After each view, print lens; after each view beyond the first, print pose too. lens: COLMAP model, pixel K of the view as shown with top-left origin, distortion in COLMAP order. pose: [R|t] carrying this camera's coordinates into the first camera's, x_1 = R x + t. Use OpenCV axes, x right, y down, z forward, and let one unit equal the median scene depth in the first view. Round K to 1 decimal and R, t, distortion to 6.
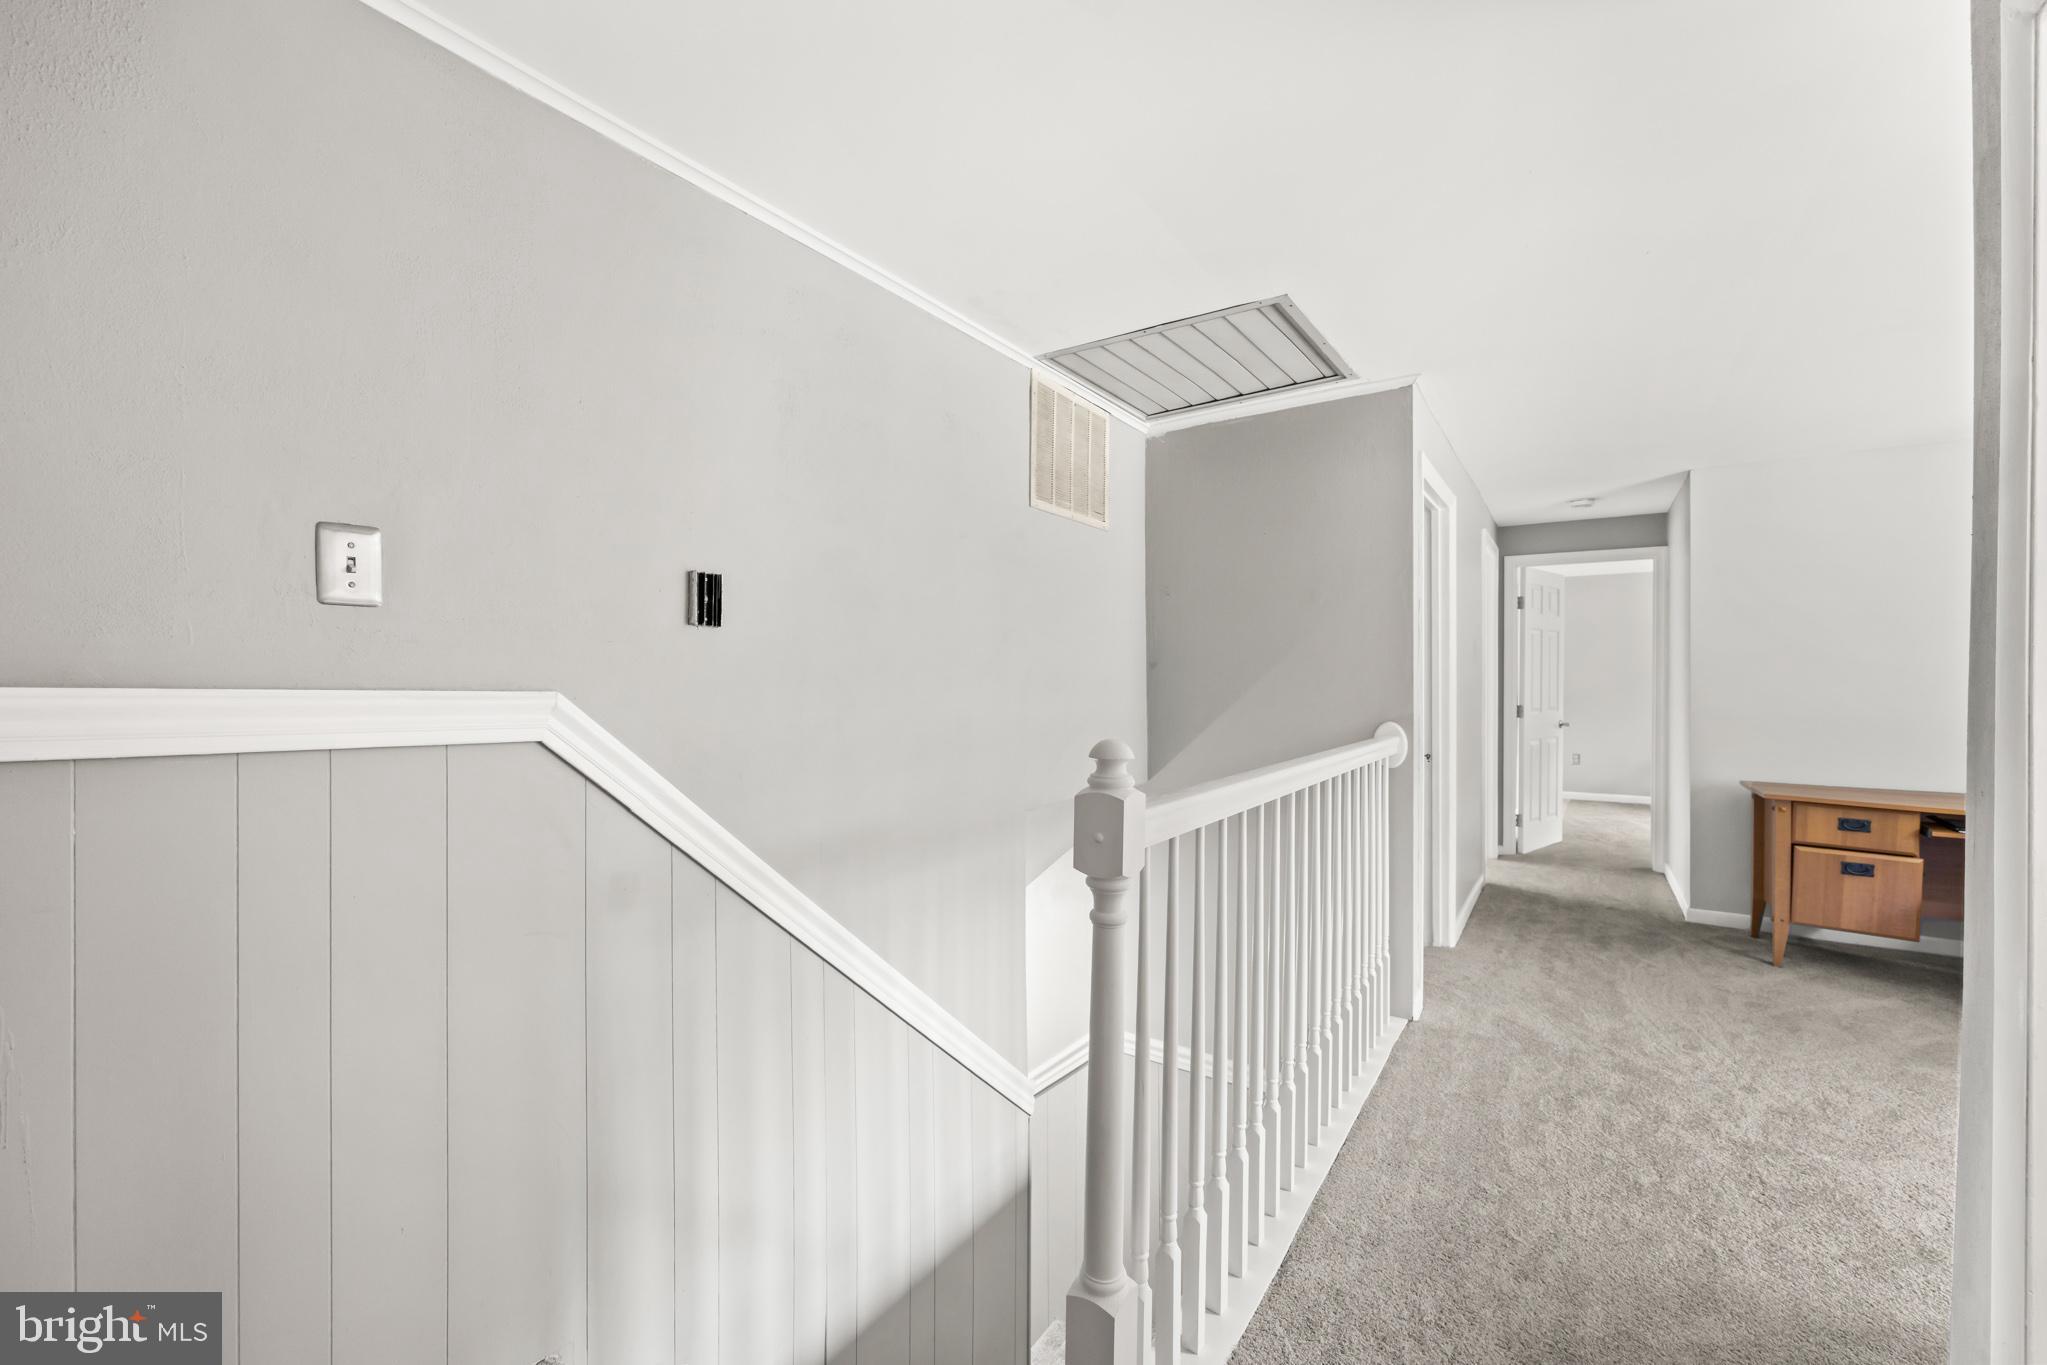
lens RADIAL K [[832.0, 0, 1024.3], [0, 832.0, 687.2], [0, 0, 1]] dist [0.002052, 0.000201]
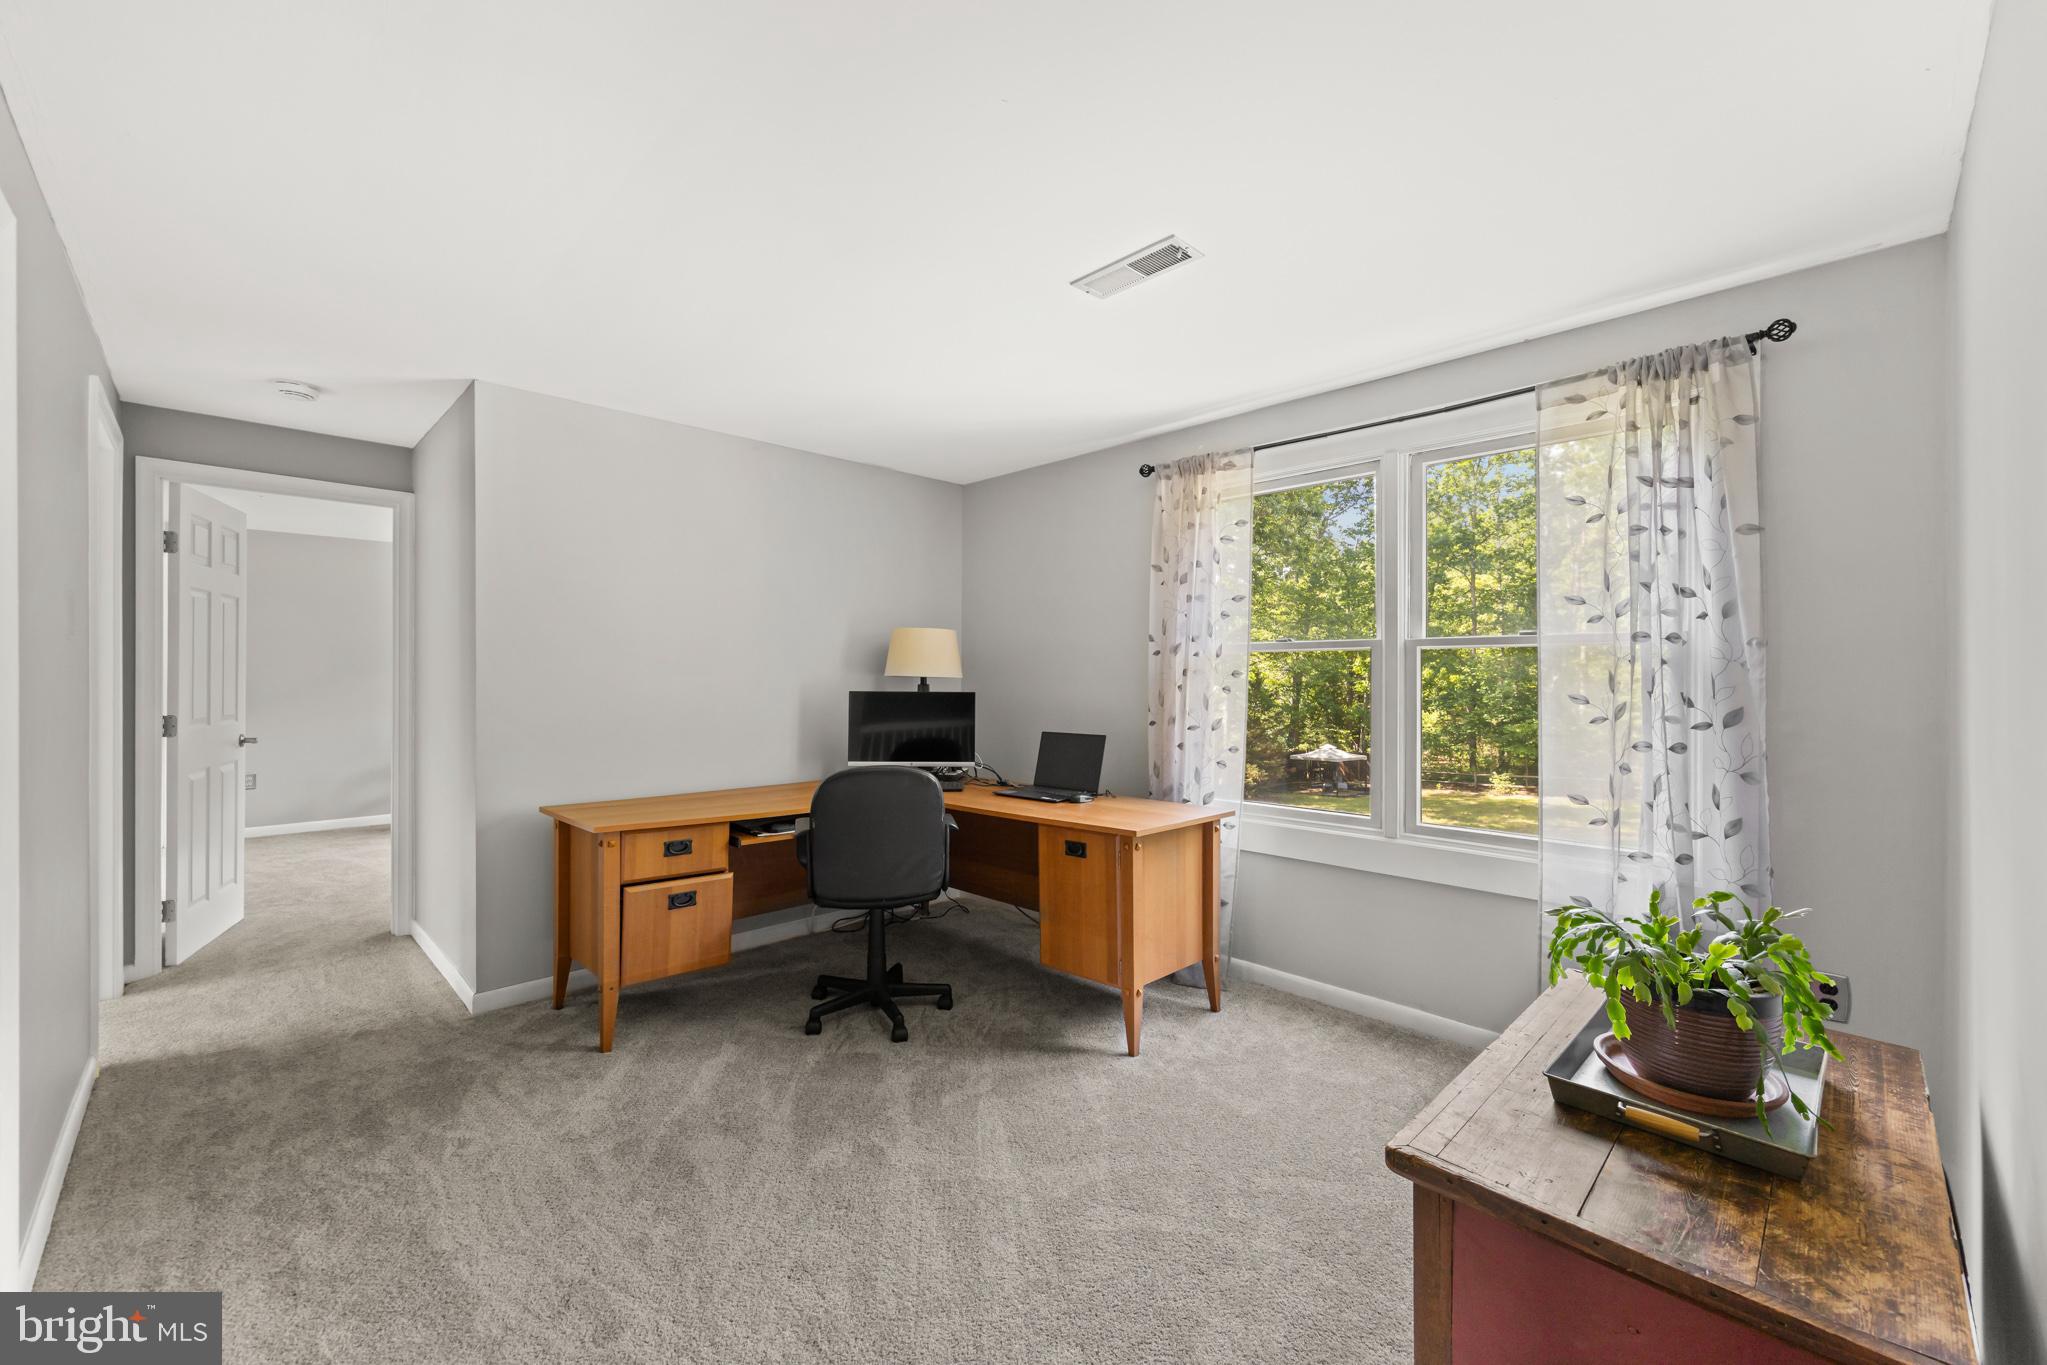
lens RADIAL K [[832.0, 0, 1025.7], [0, 832.0, 680.2], [0, 0, 1]] dist [0.002052, 0.000201]
pose [[0.212586, -0.002454, 0.977139, 0.220131], [0.002684, 0.999995, 0.001928, -0.004105], [-0.977139, 0.002213, 0.212591, 0.422729]]
